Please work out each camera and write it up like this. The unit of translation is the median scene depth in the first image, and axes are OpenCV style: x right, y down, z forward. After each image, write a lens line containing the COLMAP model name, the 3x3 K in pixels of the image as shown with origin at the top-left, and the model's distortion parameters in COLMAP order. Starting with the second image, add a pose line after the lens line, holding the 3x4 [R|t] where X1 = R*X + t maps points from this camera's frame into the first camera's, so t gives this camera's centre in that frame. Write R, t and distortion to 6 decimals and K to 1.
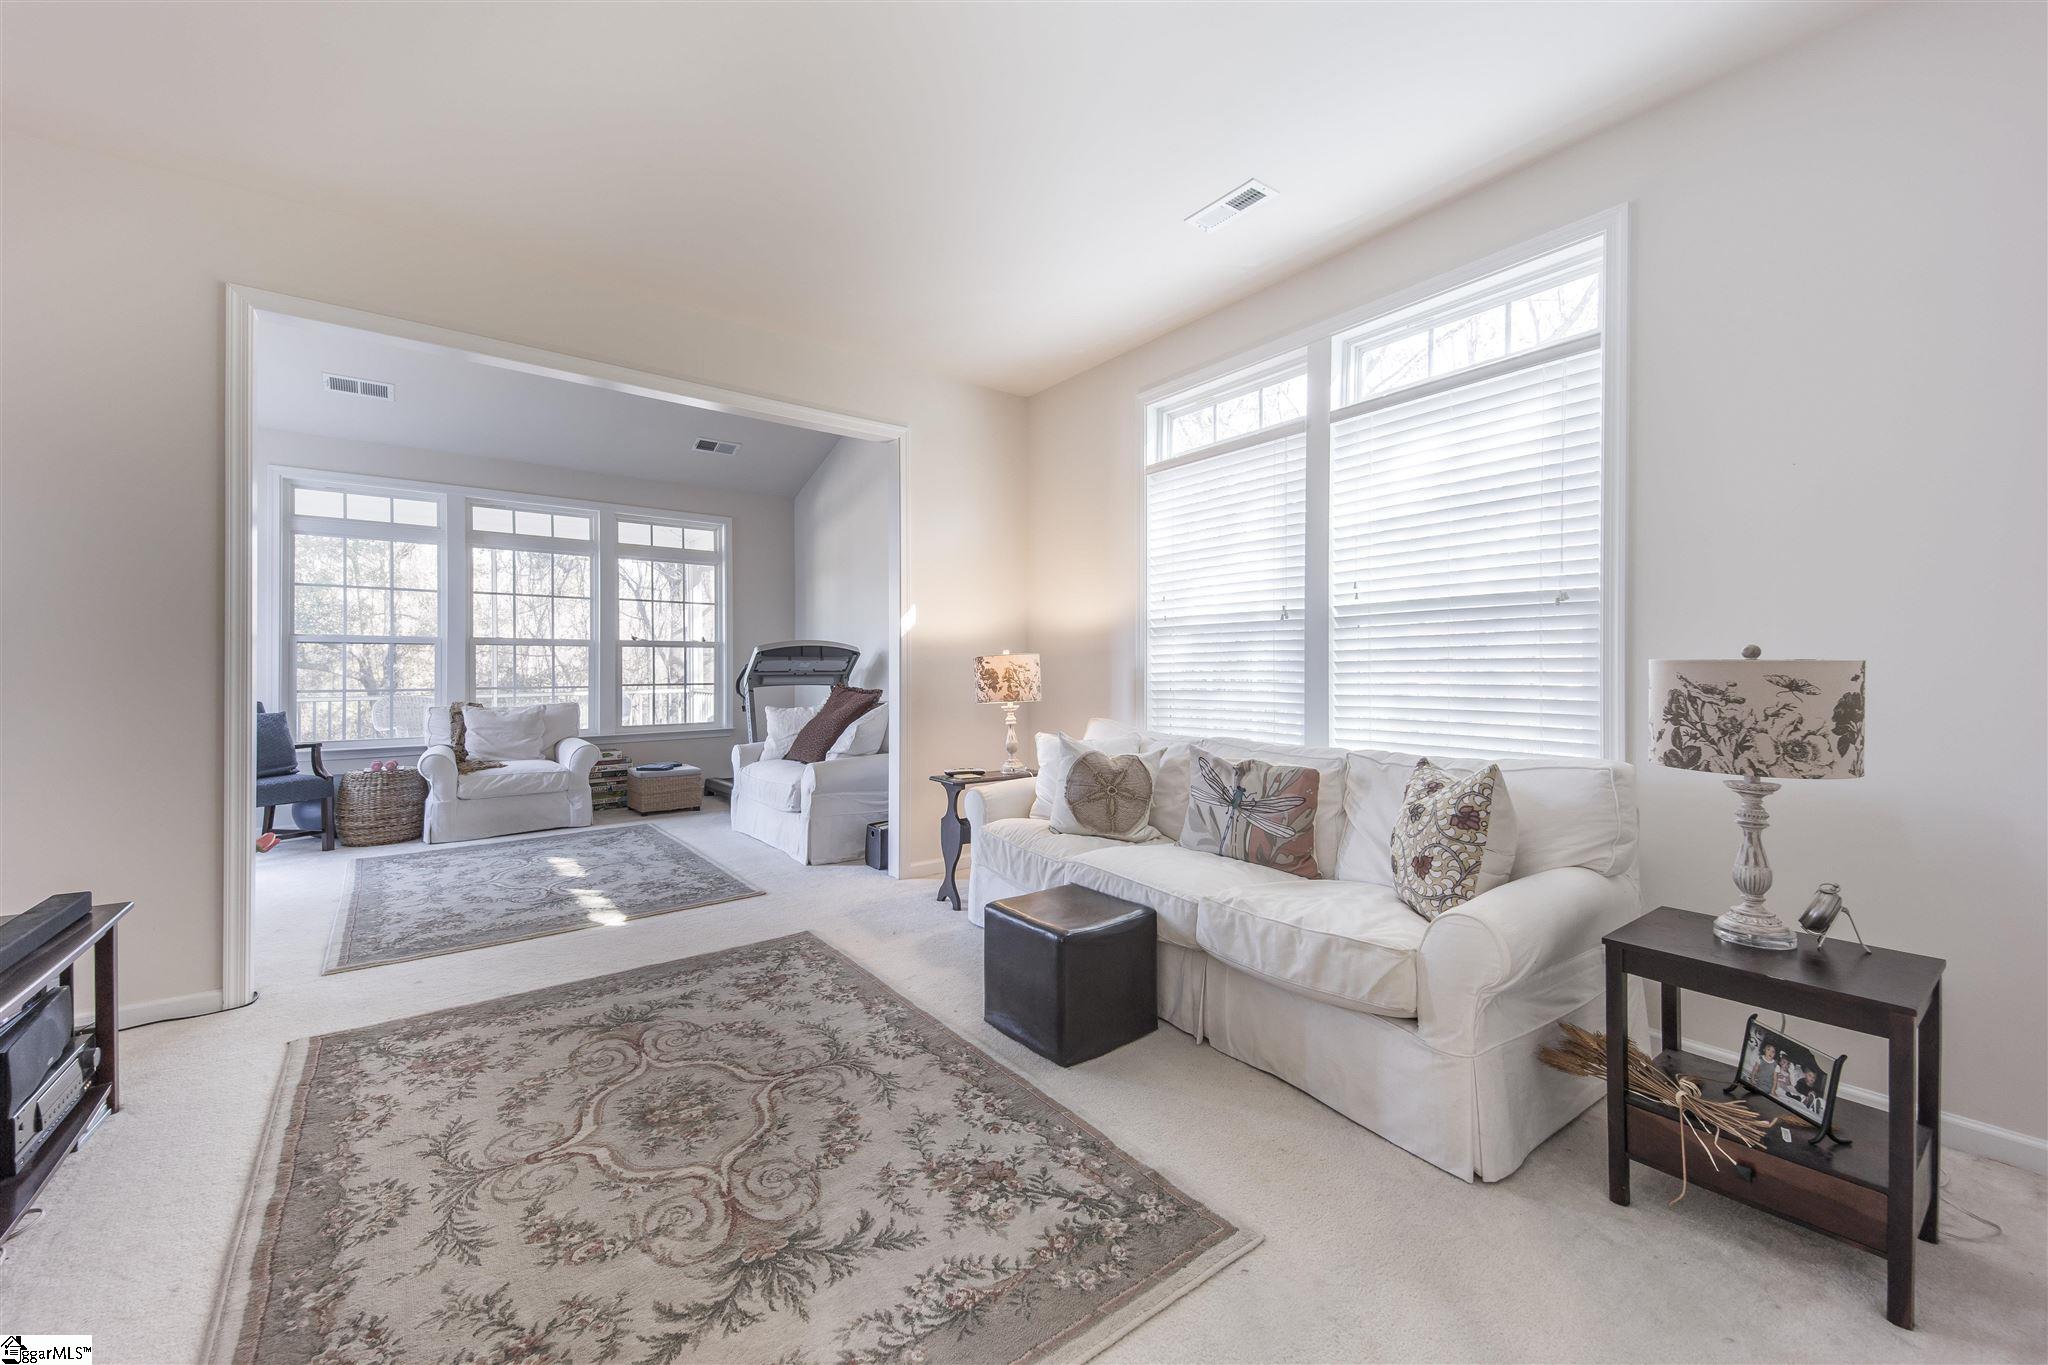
lens RADIAL K [[799.6, 0, 1026.5], [0, 799.6, 691.0], [0, 0, 1]] dist [0.056339, -0.025525]
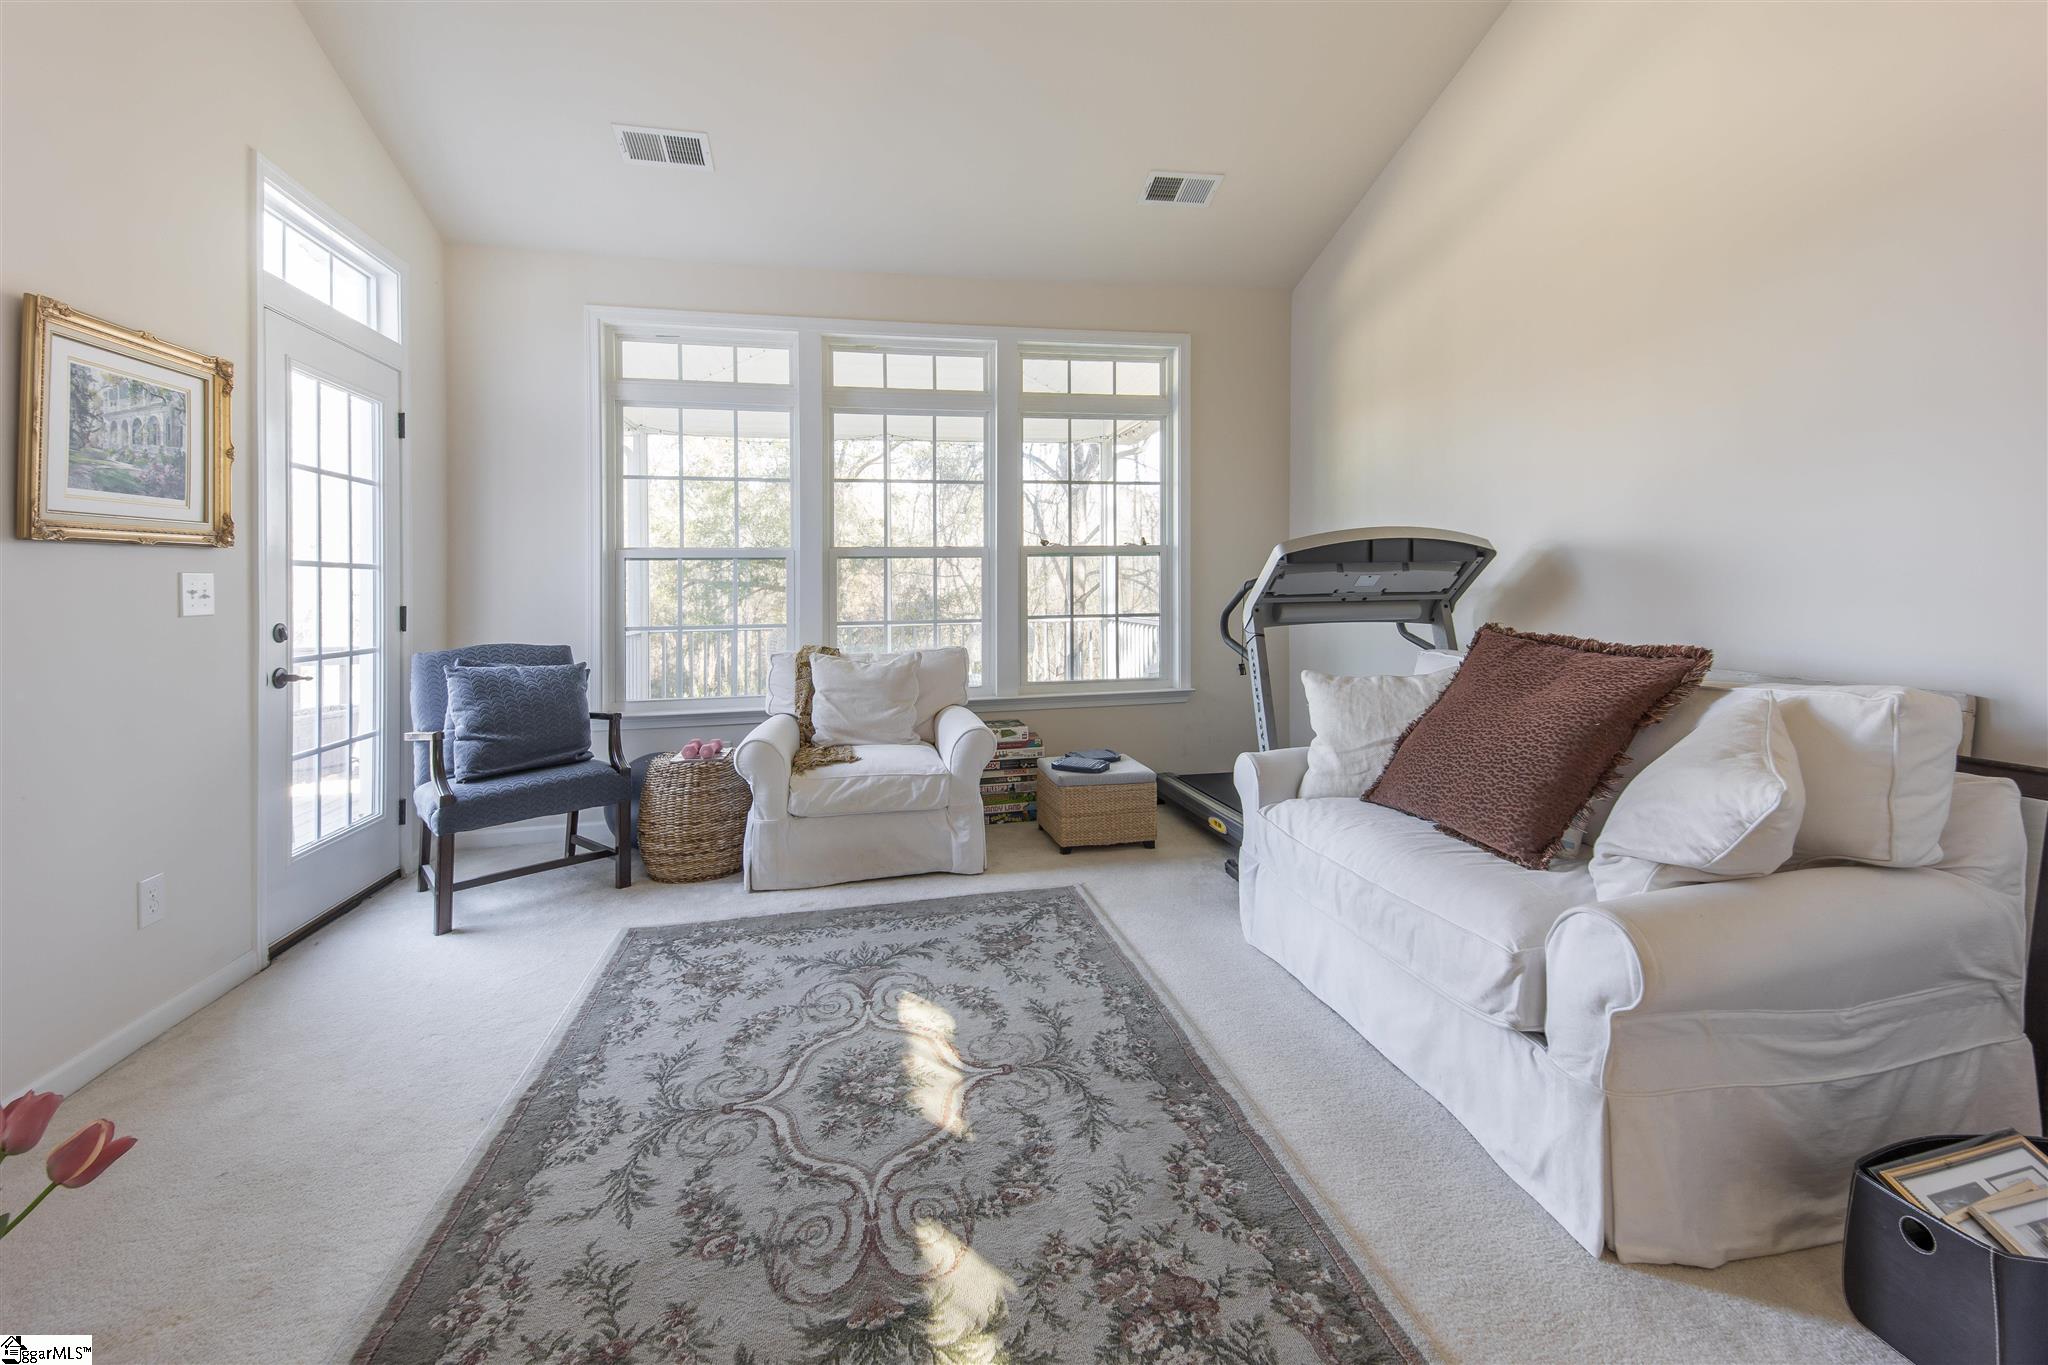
lens RADIAL K [[819.0, 0, 1025.9], [0, 819.0, 638.4], [0, 0, 1]] dist [0.058148, -0.028338]
pose [[0.898932, 0.016485, -0.437778, -0.250318], [0.000620, 0.999243, 0.038901, -0.017766], [0.438088, -0.035241, 0.898241, 0.481675]]
